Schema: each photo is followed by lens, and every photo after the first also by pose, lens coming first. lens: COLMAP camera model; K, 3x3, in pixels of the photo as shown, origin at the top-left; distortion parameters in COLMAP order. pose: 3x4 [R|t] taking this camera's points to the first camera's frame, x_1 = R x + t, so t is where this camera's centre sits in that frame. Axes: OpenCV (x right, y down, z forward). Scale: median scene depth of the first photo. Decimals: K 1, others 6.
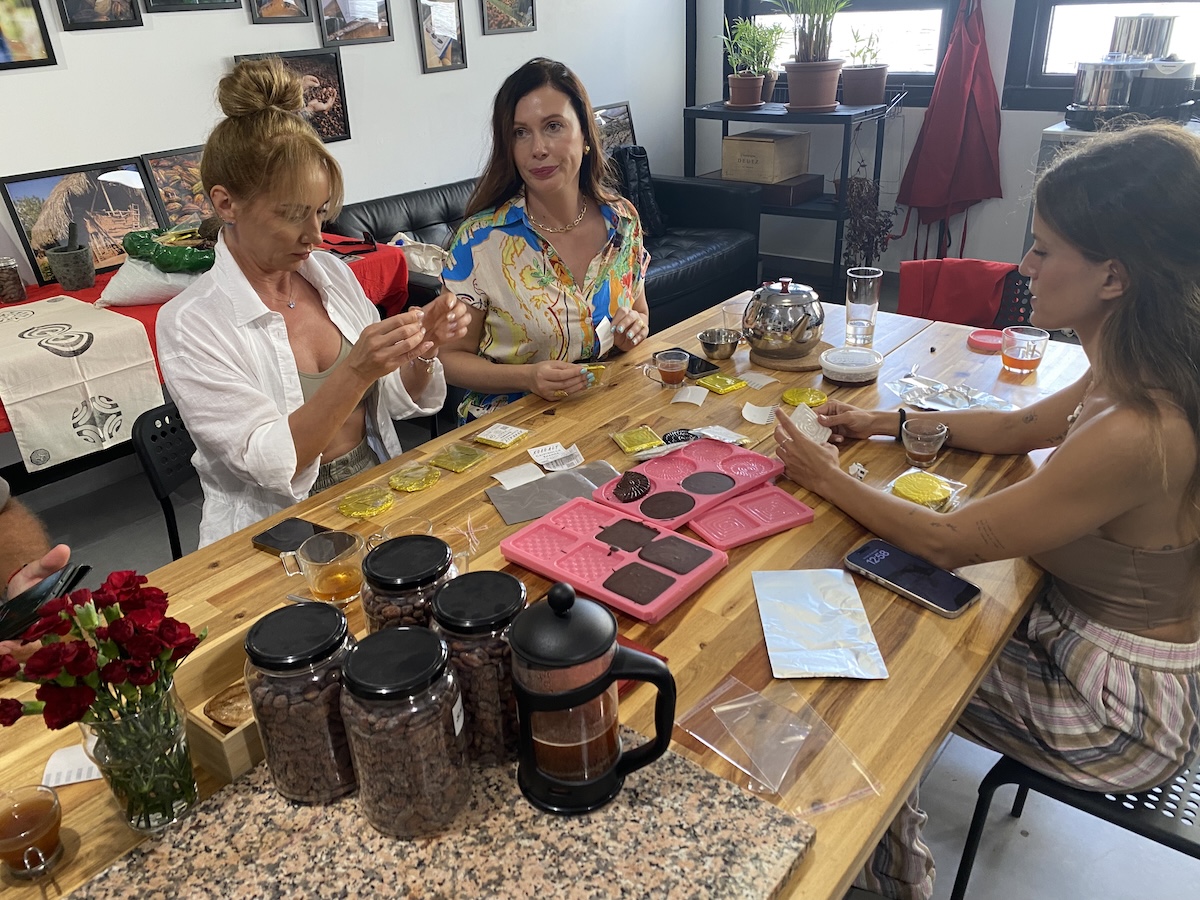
lens RADIAL K [[918.5, 0, 600.0], [0, 918.5, 450.0], [0, 0, 1]] dist [0.018375, -0.010539]
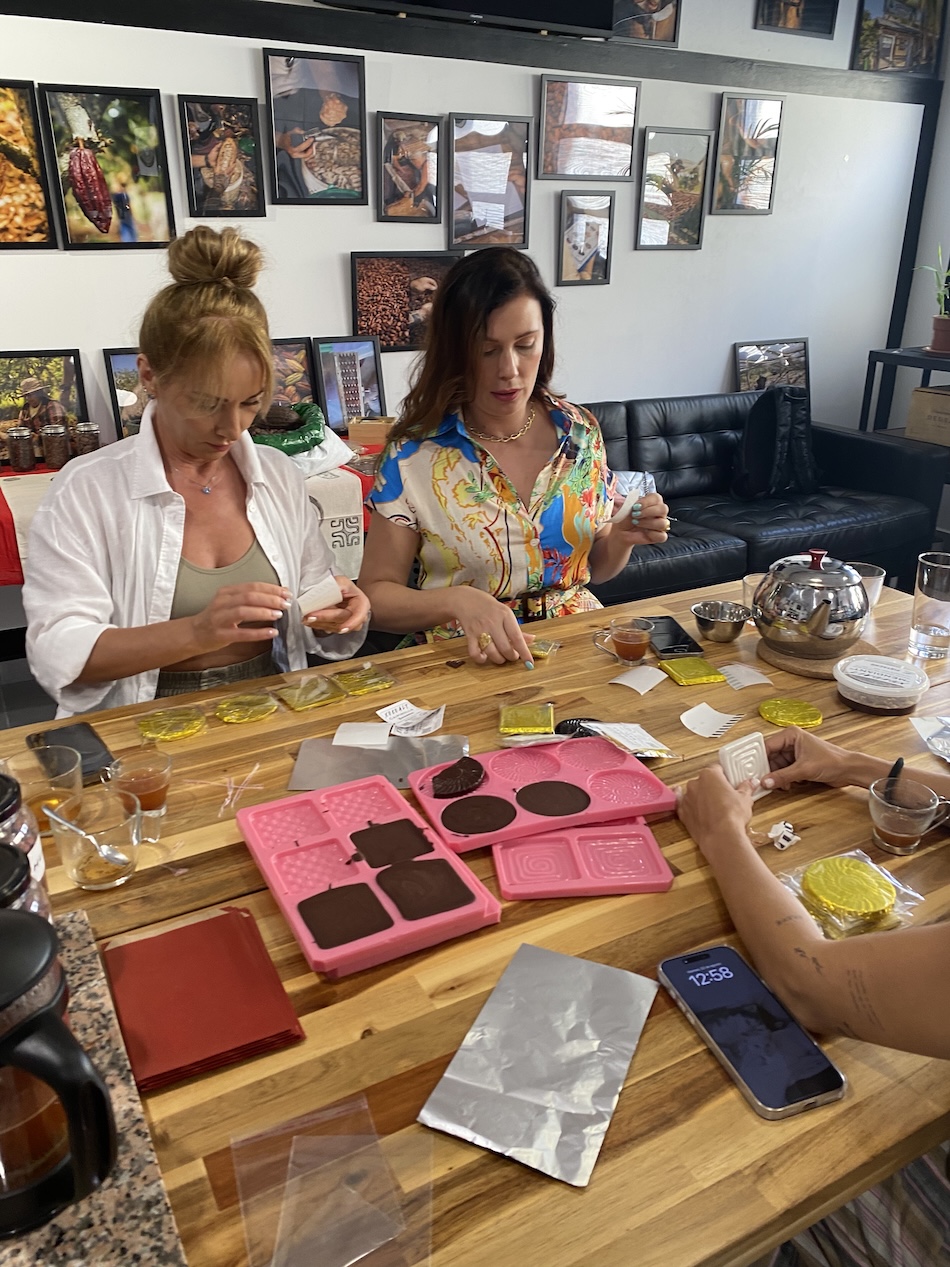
lens RADIAL K [[954.8, 0, 475.0], [0, 954.8, 633.5], [0, 0, 1]] dist [0.003079, -0.016136]
pose [[0.923018, 0.182758, -0.338582, 0.228574], [-0.204610, 0.978393, -0.029682, -0.044077], [0.325842, 0.096675, 0.940468, 0.206727]]
